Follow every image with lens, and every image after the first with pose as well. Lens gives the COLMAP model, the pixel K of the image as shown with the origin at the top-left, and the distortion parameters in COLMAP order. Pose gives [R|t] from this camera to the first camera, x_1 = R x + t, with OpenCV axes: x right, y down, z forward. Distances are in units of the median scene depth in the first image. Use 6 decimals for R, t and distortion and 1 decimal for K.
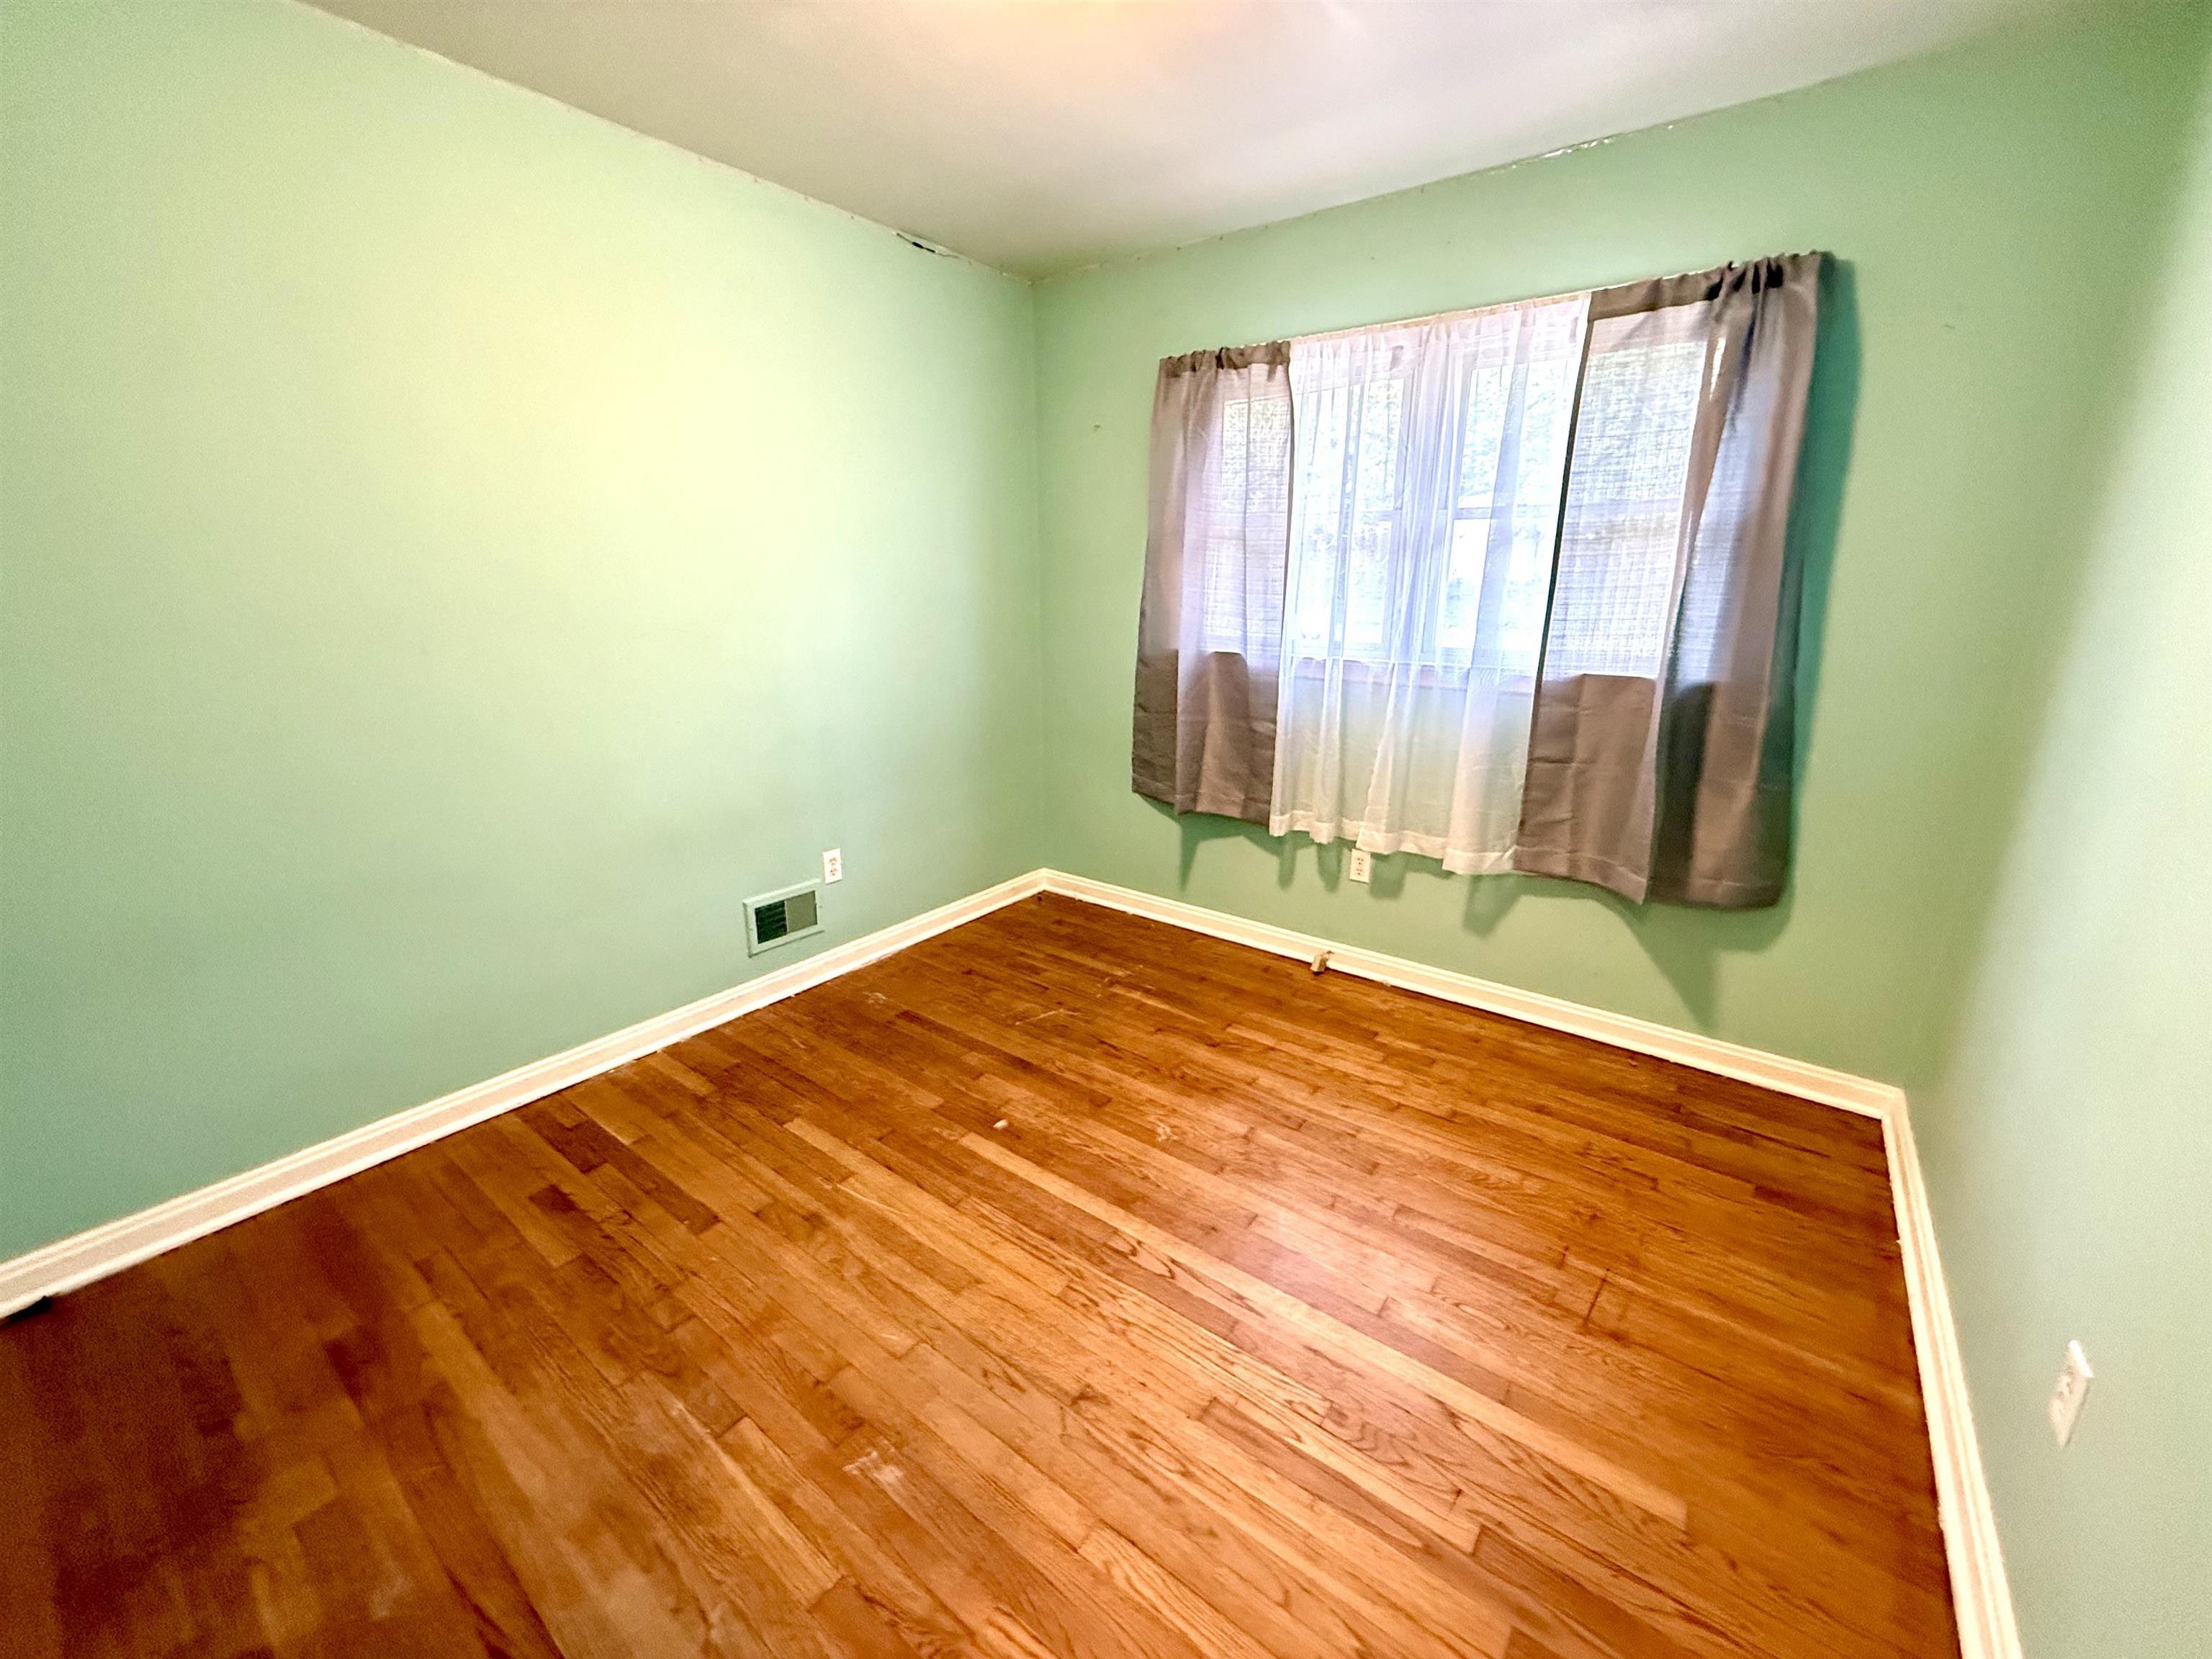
lens RADIAL K [[878.7, 0, 1104.6], [0, 878.7, 828.4], [0, 0, 1]] dist [0.000694, -0.000128]
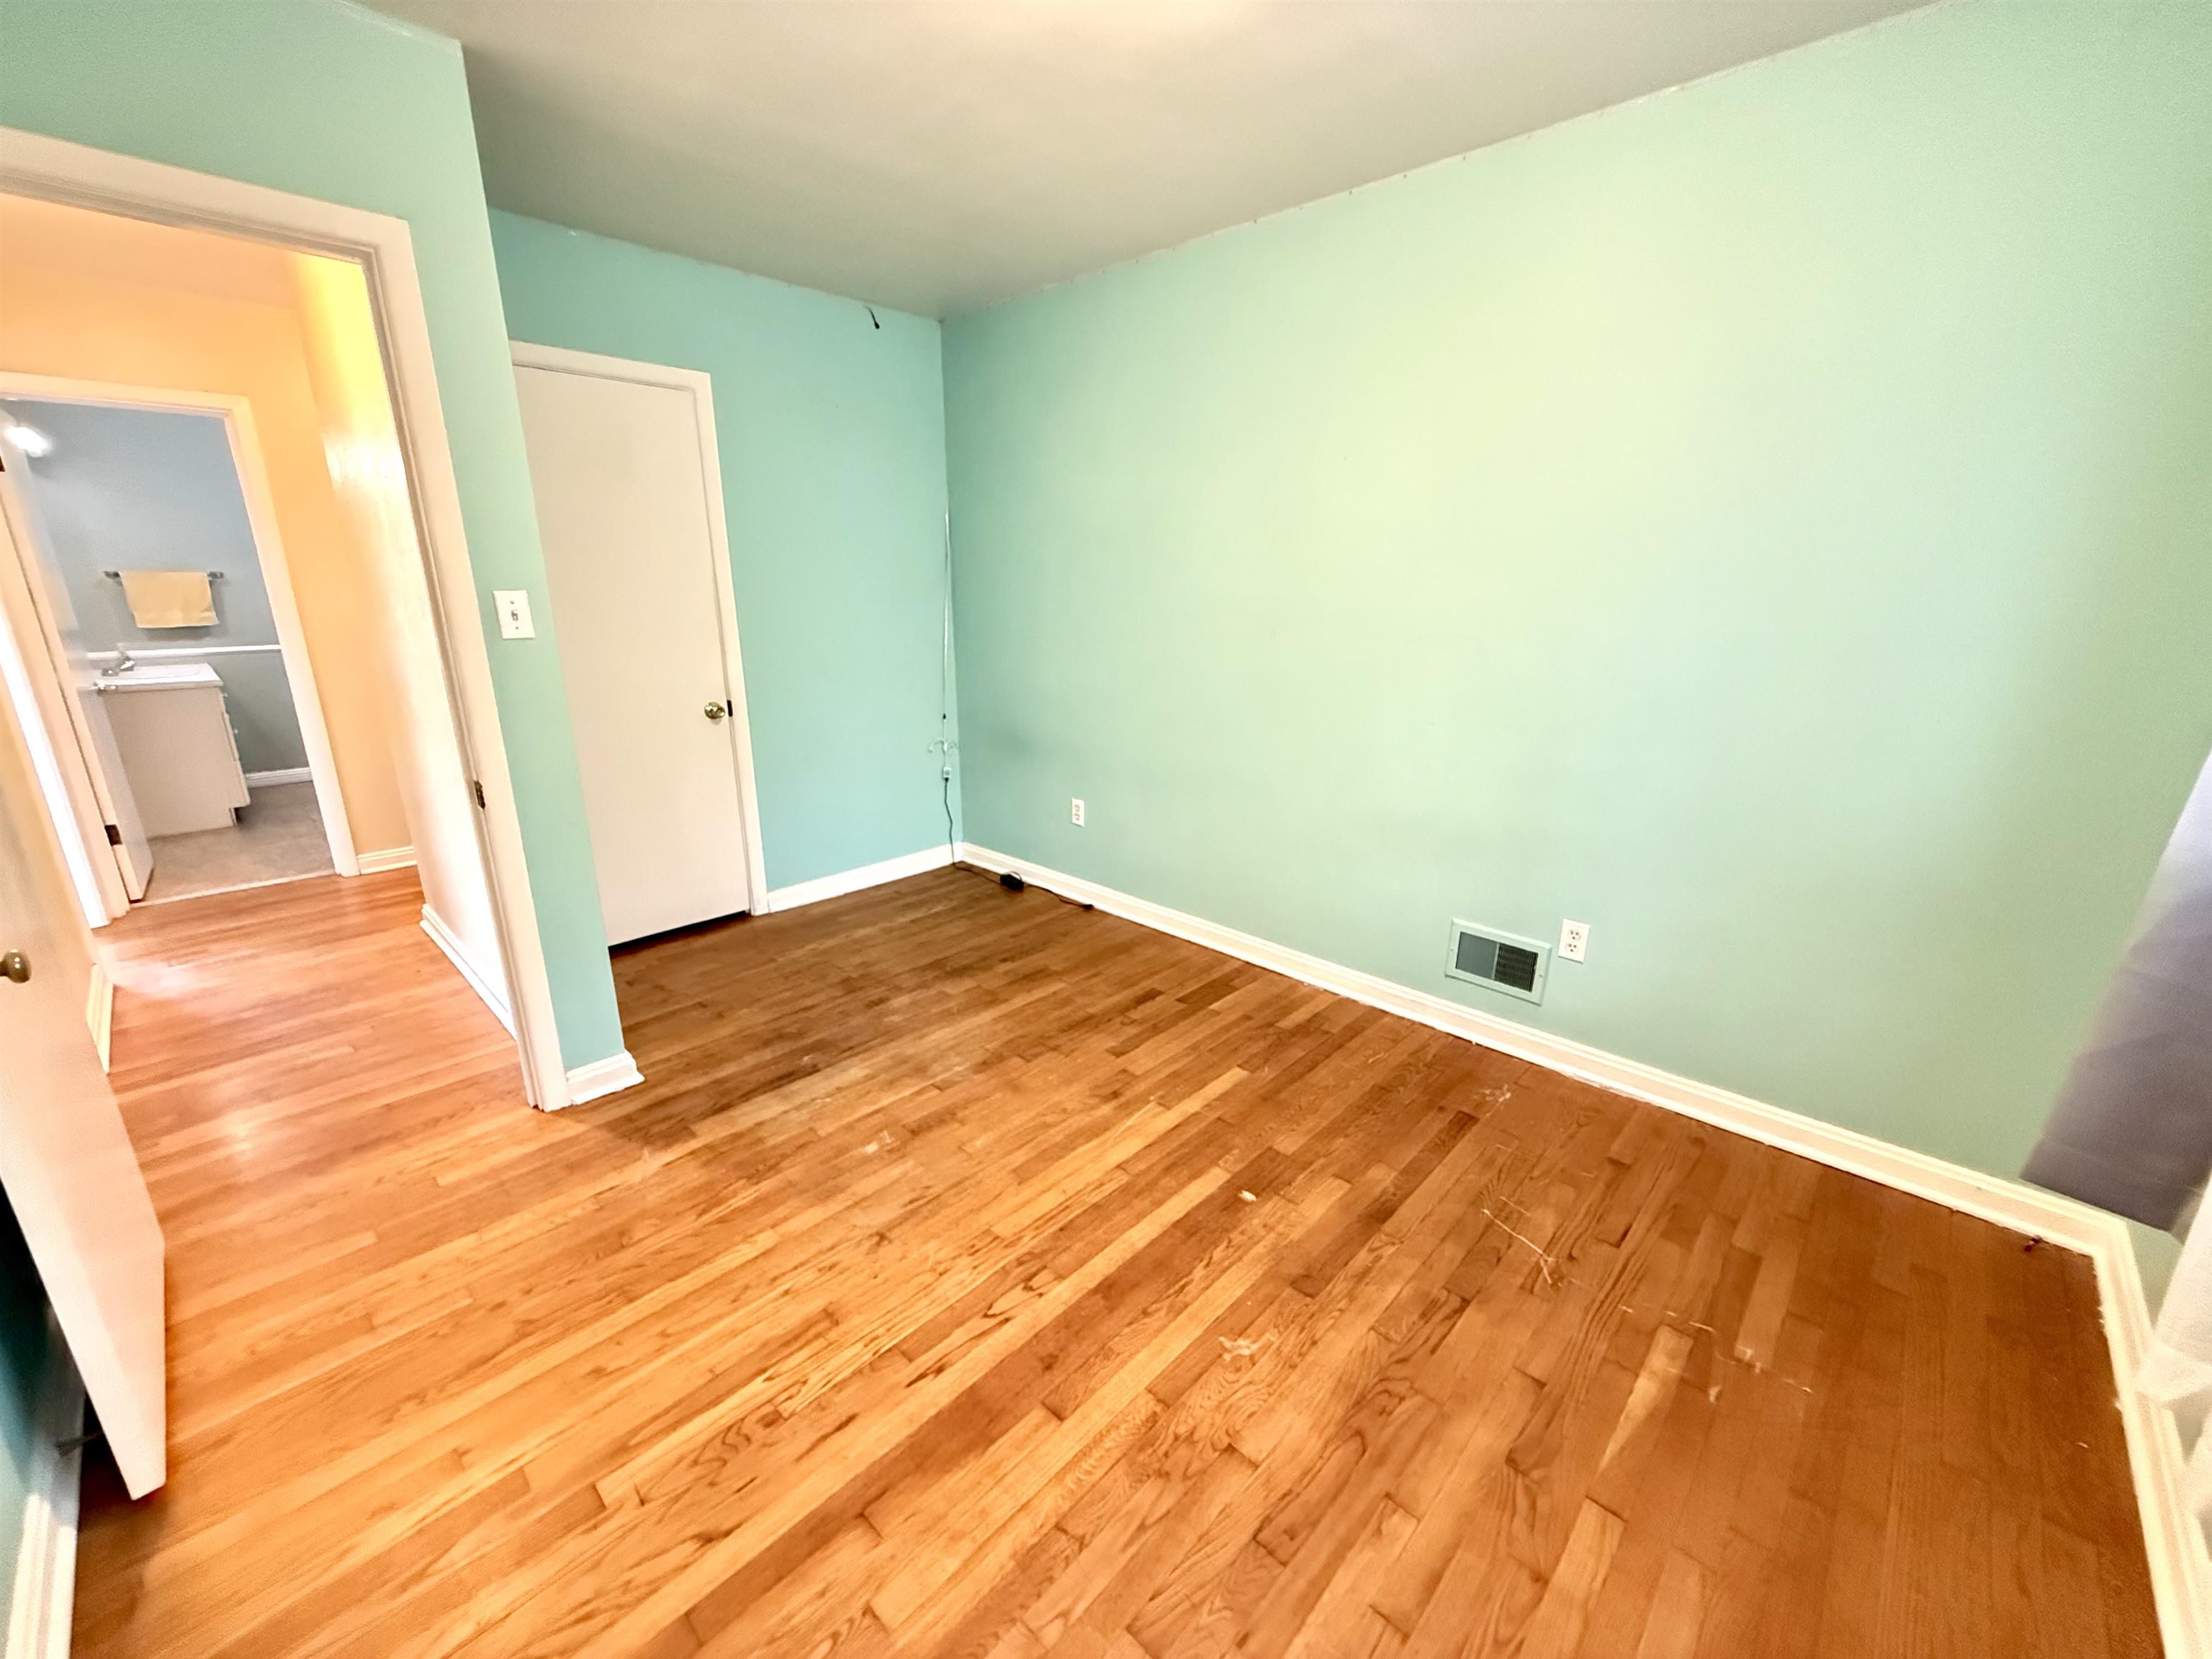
lens RADIAL K [[878.7, 0, 1104.6], [0, 878.7, 828.4], [0, 0, 1]] dist [0.000694, -0.000128]
pose [[-0.111006, 0.269512, -0.956578, 0.755054], [-0.276348, 0.916195, 0.290203, -0.259930], [0.954625, 0.296563, -0.027224, 0.899617]]
